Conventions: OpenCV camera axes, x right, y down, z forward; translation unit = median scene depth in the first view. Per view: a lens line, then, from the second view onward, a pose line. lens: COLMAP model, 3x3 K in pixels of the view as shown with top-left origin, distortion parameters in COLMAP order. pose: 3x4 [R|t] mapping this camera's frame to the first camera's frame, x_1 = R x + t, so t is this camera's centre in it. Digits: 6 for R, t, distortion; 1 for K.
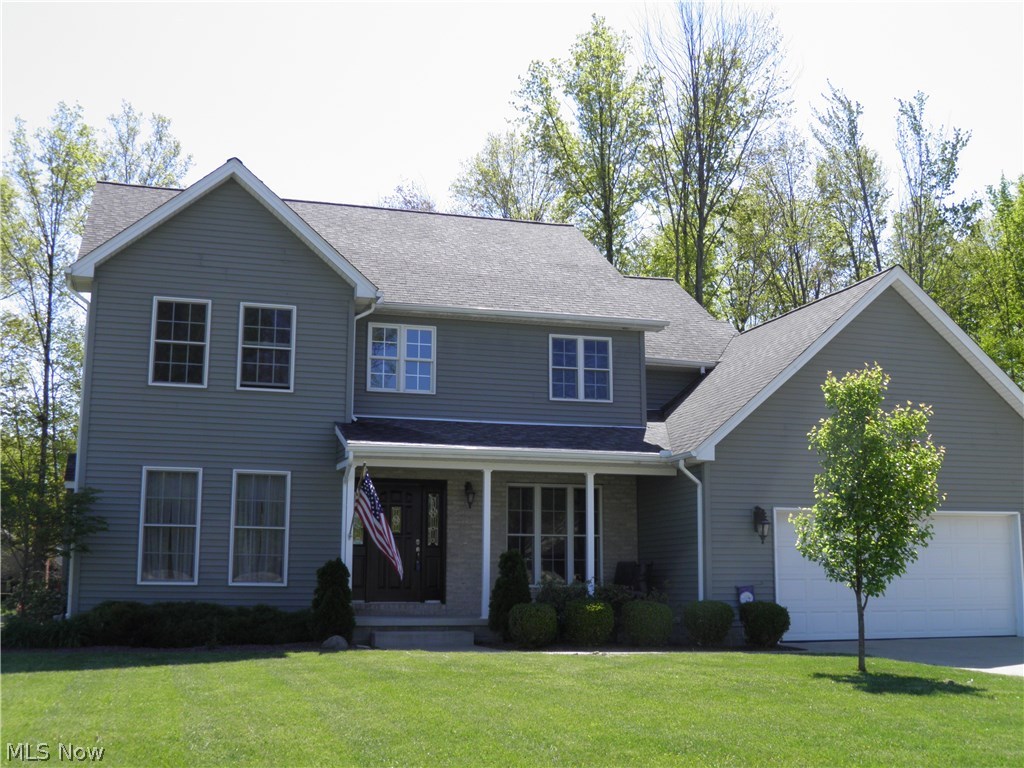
lens RADIAL K [[1206.3, 0, 512.0], [0, 1206.3, 384.0], [0, 0, 1]] dist [-0.080089, 0.016339]
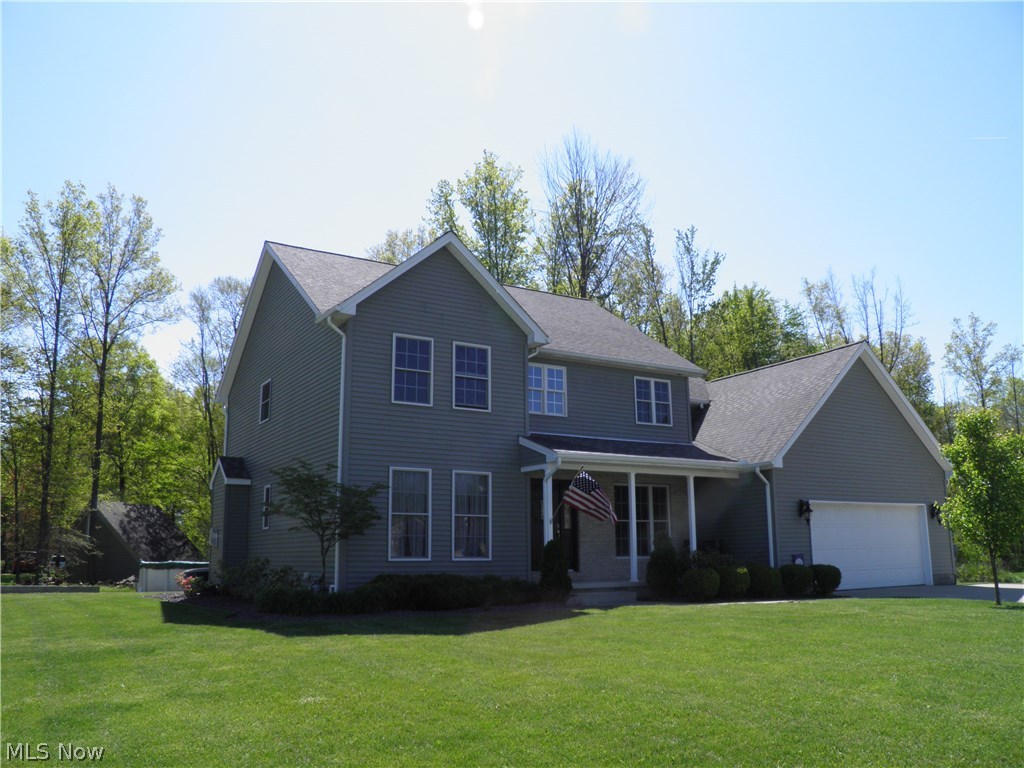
lens RADIAL K [[855.5, 0, 512.0], [0, 855.5, 384.0], [0, 0, 1]] dist [-0.138179, 0.105515]
pose [[0.968309, 0.039107, 0.246676, -0.388208], [-0.029410, 0.998647, -0.042875, 0.015560], [-0.248019, 0.034261, 0.968149, 0.091209]]
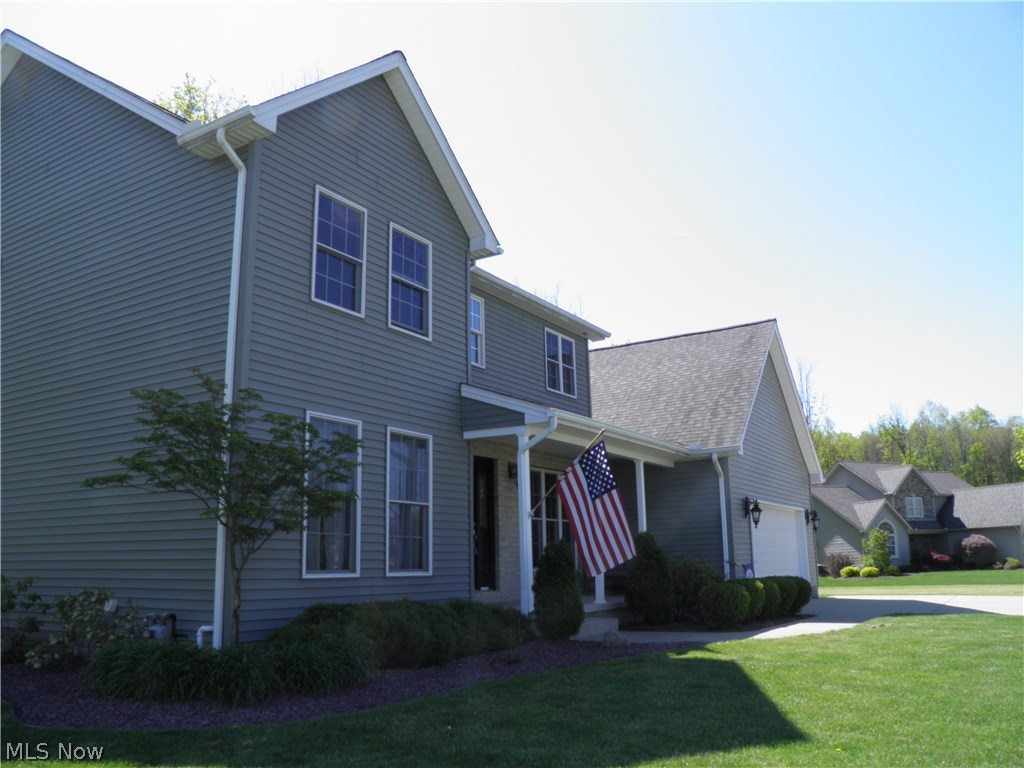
lens RADIAL K [[855.5, 0, 512.0], [0, 855.5, 384.0], [0, 0, 1]] dist [-0.138179, 0.105515]
pose [[0.750078, 0.120912, 0.650202, -0.519587], [-0.088850, 0.992656, -0.082098, 0.079352], [-0.655353, 0.003810, 0.755313, 0.512295]]
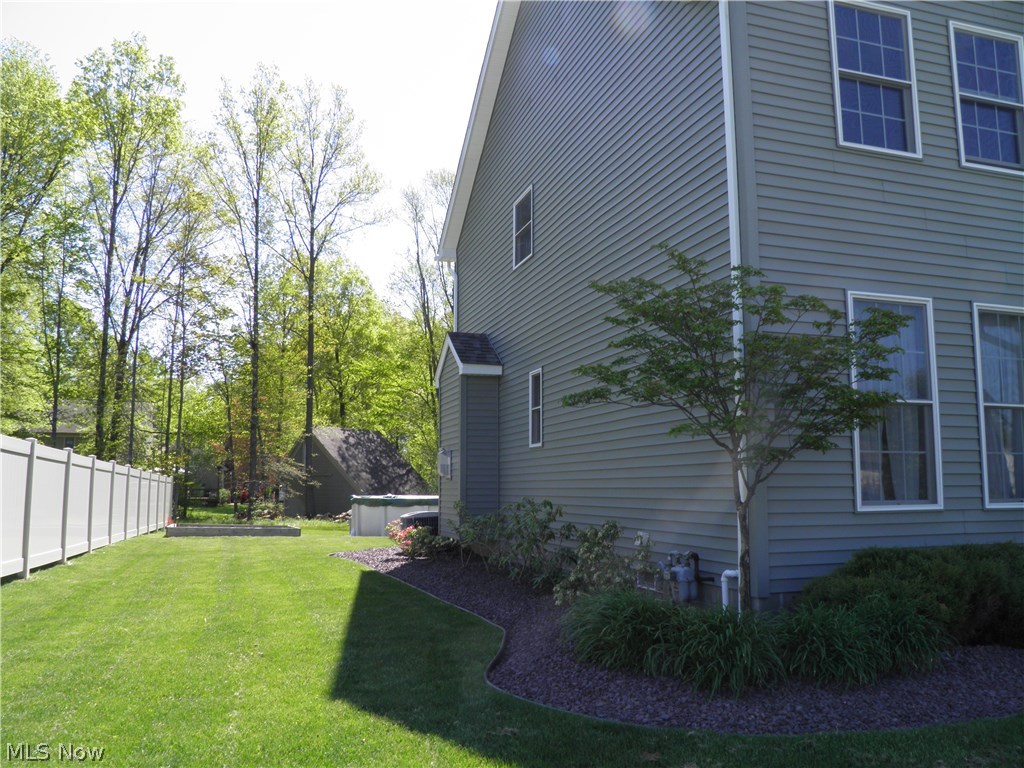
lens RADIAL K [[855.5, 0, 512.0], [0, 855.5, 384.0], [0, 0, 1]] dist [-0.138179, 0.105515]
pose [[0.999991, -0.002975, 0.002944, -0.436862], [0.002838, 0.998952, 0.045679, 0.088185], [-0.003077, -0.045670, 0.998952, 0.592731]]
